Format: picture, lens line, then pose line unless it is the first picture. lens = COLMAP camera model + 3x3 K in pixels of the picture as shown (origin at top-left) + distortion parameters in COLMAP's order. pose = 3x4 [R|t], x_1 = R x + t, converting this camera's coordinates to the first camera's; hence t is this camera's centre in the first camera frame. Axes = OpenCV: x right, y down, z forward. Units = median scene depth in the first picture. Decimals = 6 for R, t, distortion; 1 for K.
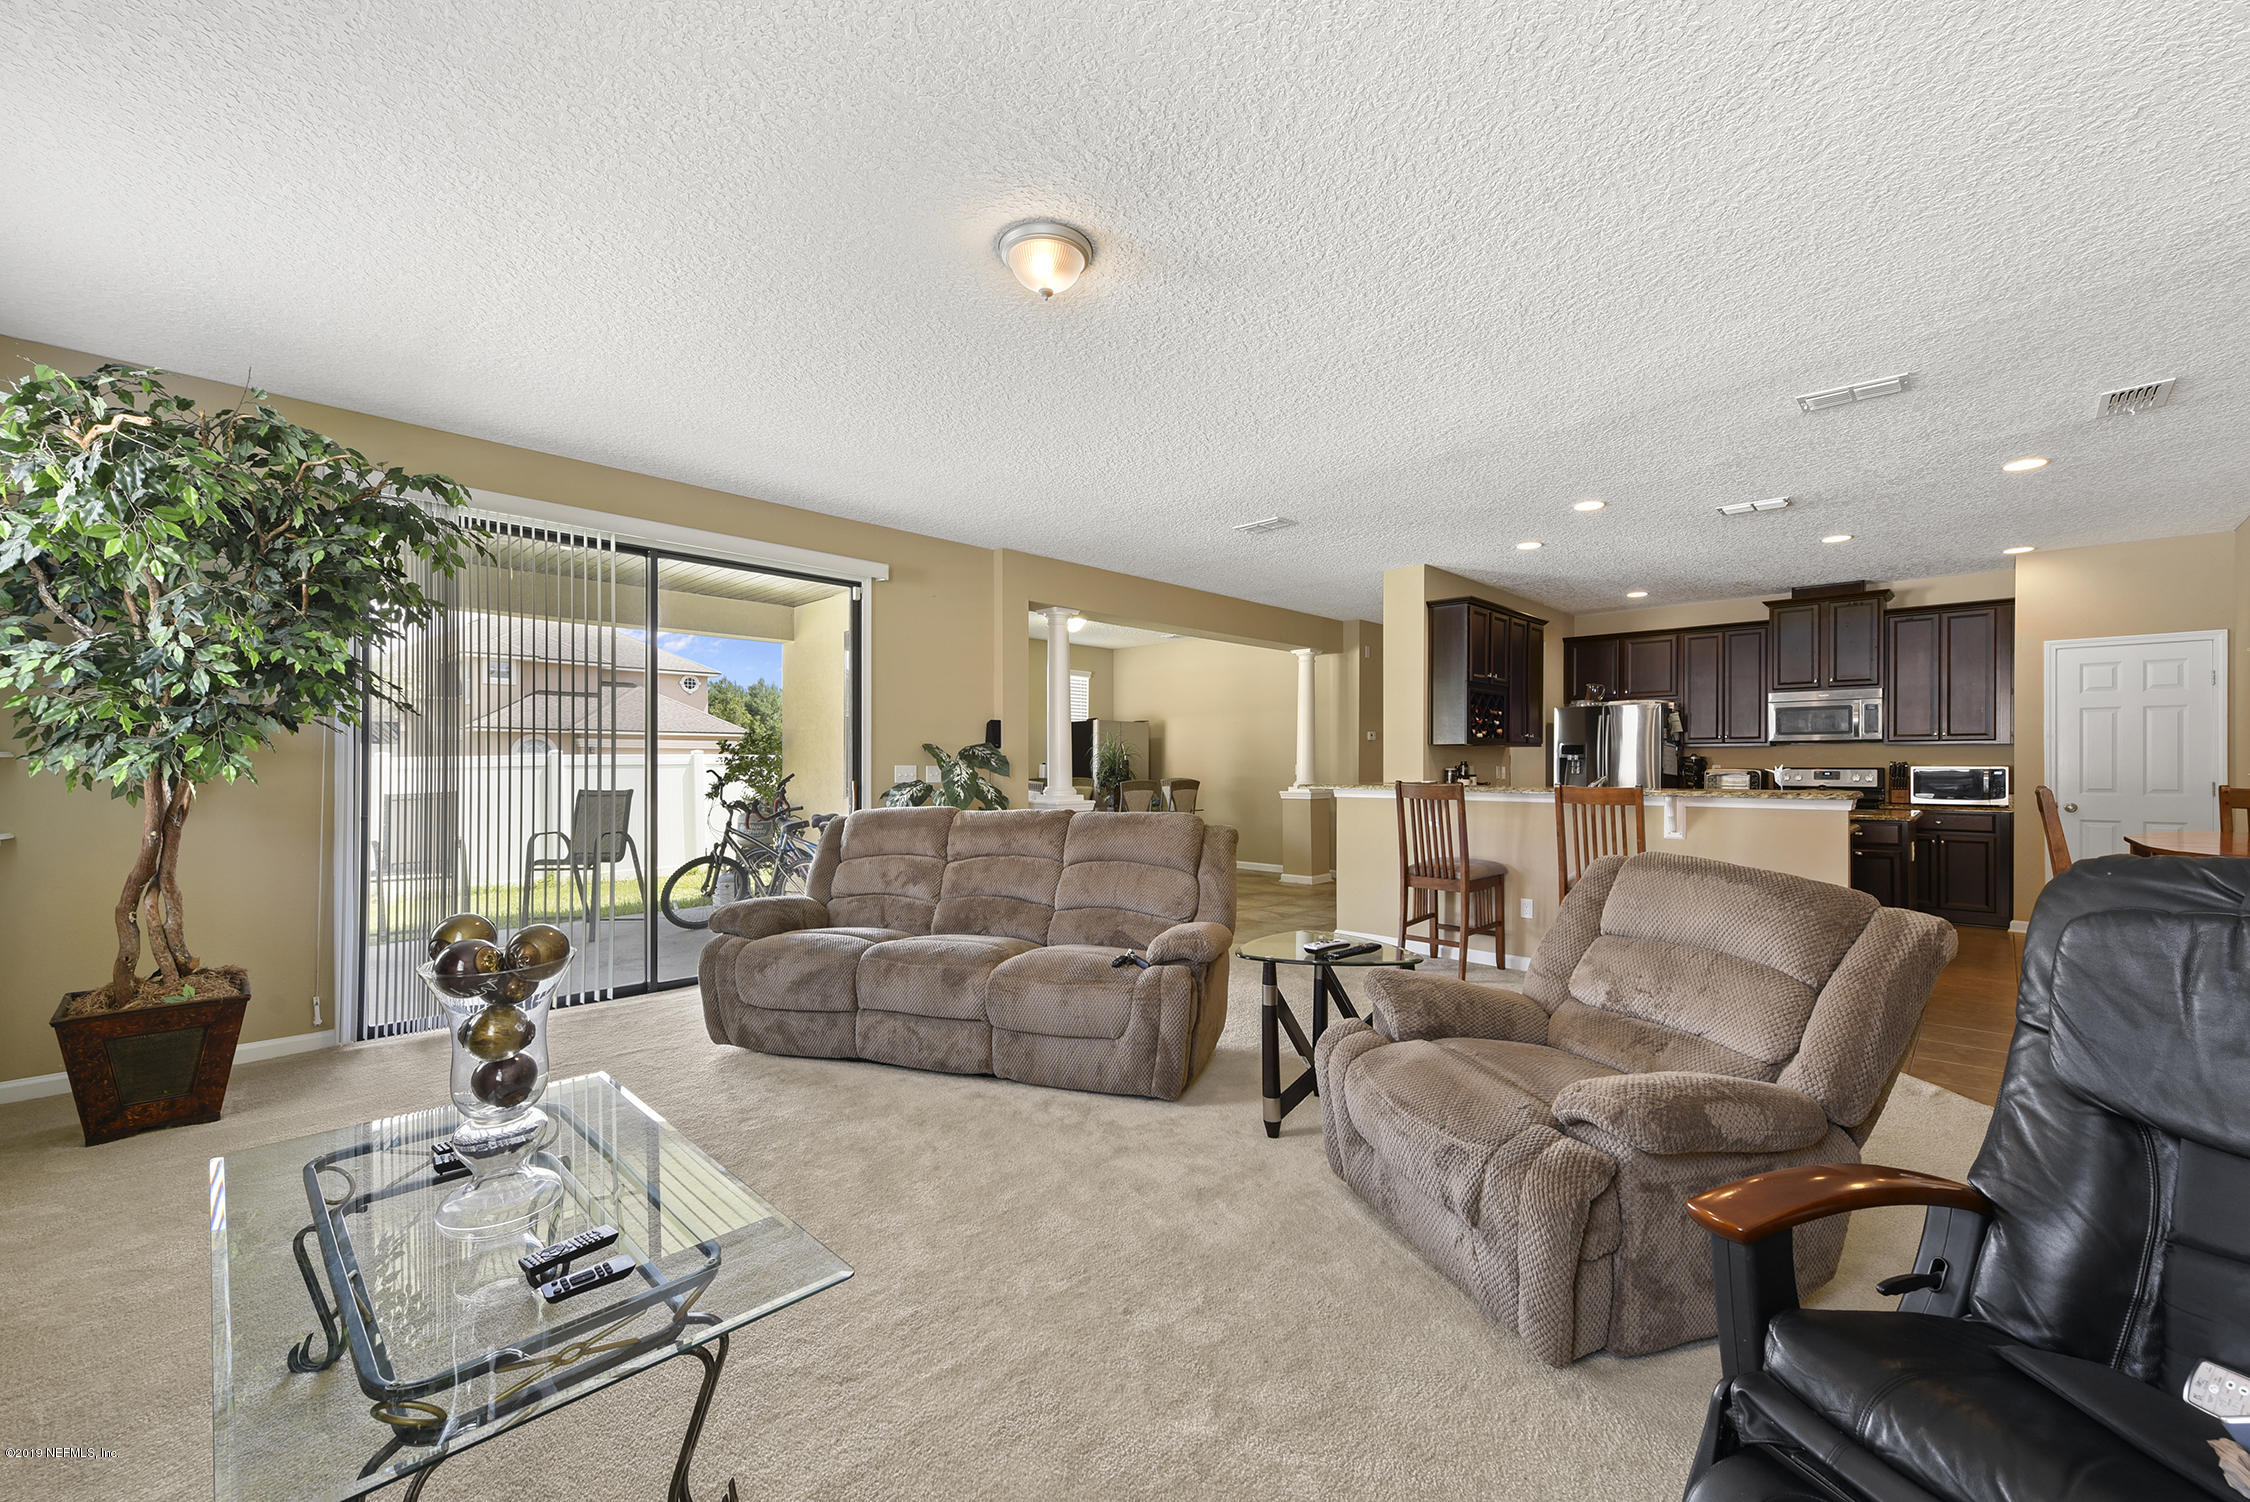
lens RADIAL K [[889.3, 0, 1123.6], [0, 889.3, 758.1], [0, 0, 1]] dist [0.001696, -0.000184]
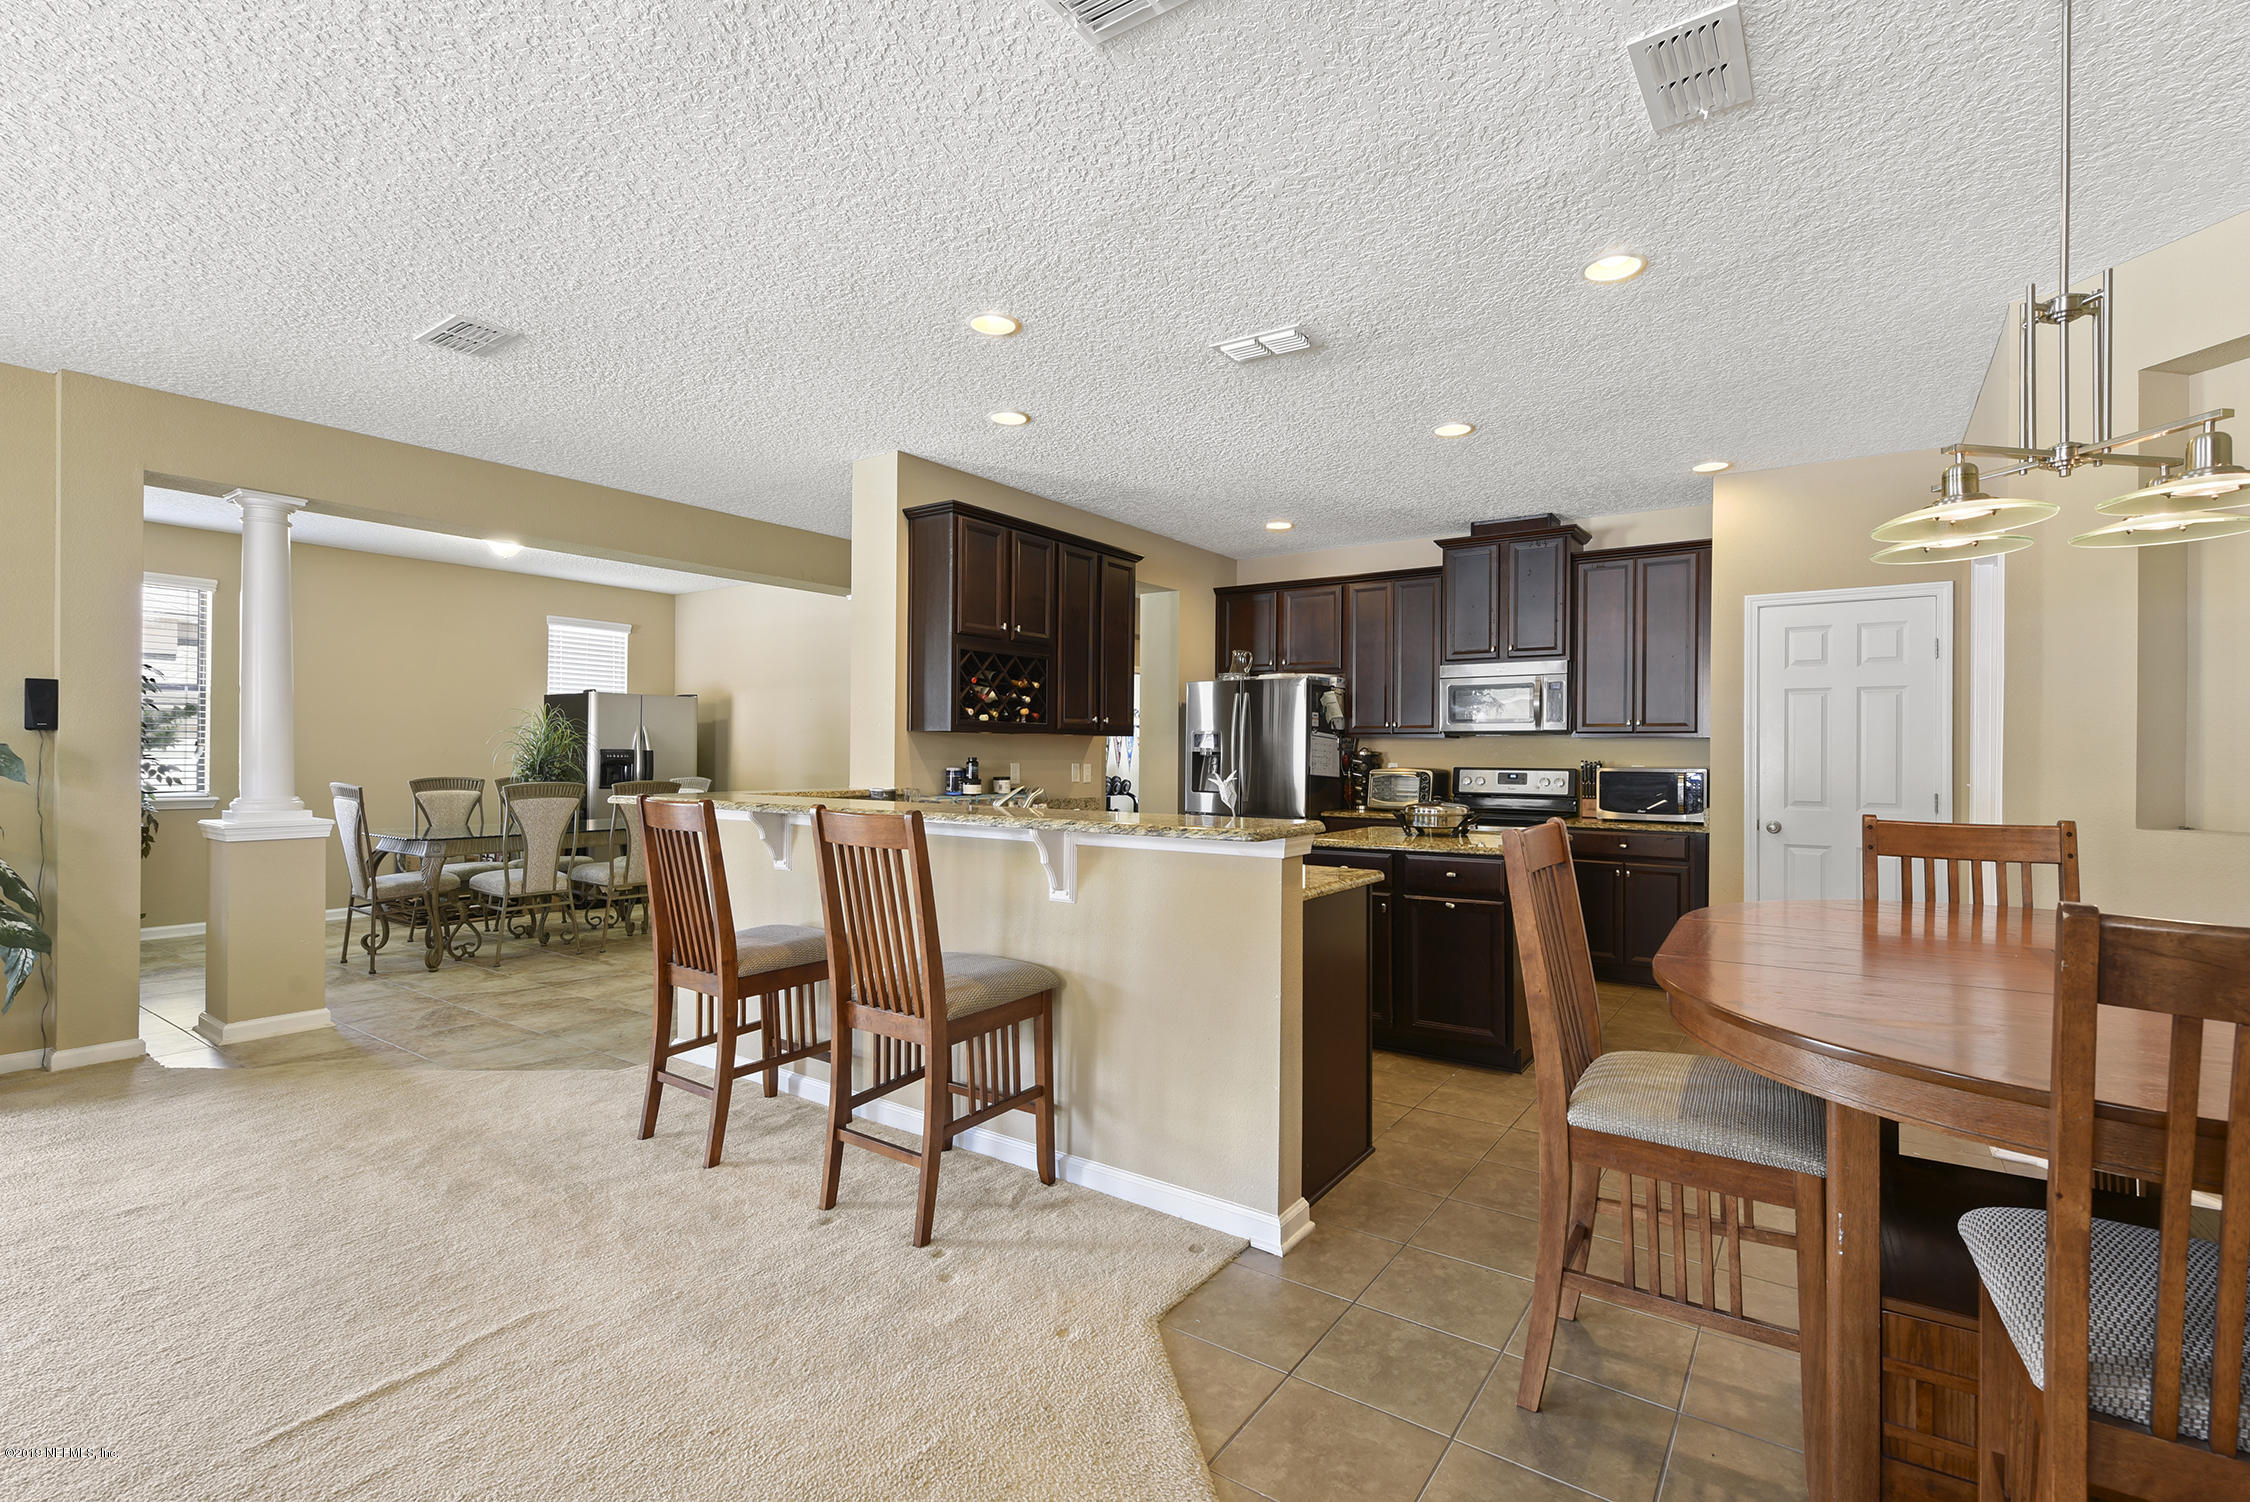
lens RADIAL K [[1008.6, 0, 1126.8], [0, 1008.6, 749.0], [0, 0, 1]] dist [0.004739, 0.000067]
pose [[0.987546, 0.006397, 0.157202, 0.366095], [-0.006829, 0.999974, 0.002212, -0.005026], [-0.157183, -0.003258, 0.987564, 0.240047]]
